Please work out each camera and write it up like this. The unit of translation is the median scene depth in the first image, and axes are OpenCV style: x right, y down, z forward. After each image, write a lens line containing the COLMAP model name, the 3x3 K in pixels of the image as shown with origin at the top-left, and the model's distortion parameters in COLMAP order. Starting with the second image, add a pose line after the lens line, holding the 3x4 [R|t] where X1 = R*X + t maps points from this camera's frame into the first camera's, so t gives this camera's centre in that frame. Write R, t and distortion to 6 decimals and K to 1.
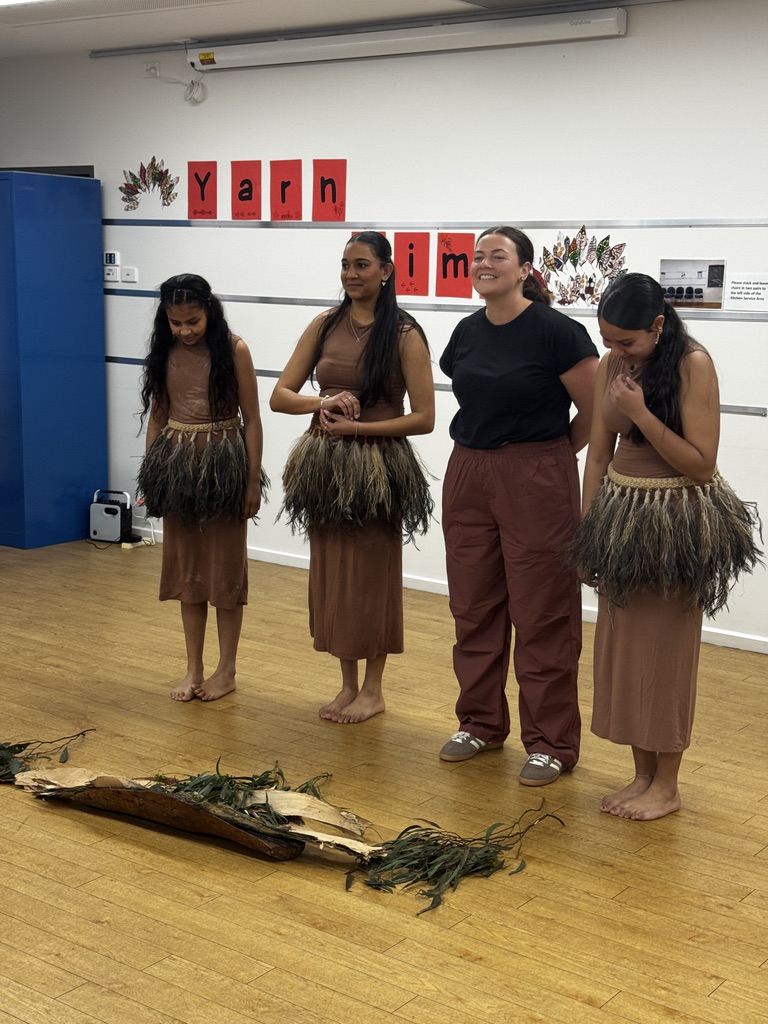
lens RADIAL K [[1439.5, 0, 382.5], [0, 1439.5, 517.6], [0, 0, 1]] dist [0.137104, 0.000000]
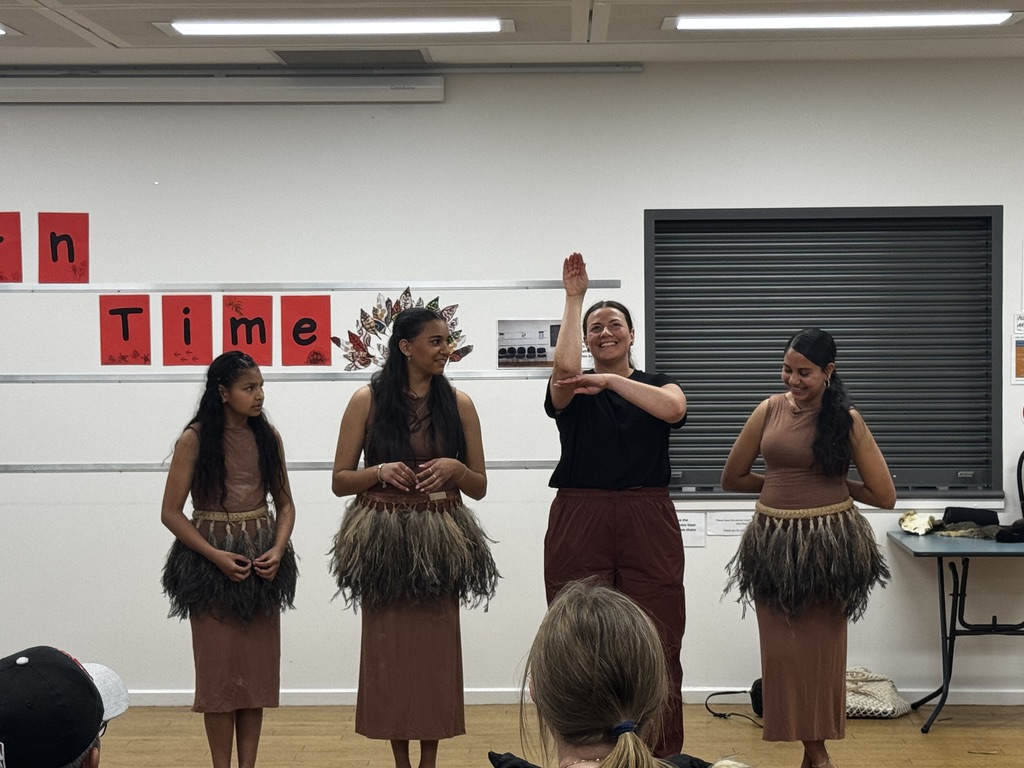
lens RADIAL K [[2242.6, 0, 524.0], [0, 2242.6, 427.5], [0, 0, 1]] dist [0.096678, 0.000000]
pose [[0.812982, -0.059378, 0.579254, -0.651813], [0.123494, 0.989740, -0.071866, 0.006600], [-0.569043, 0.129960, 0.811973, -0.231945]]
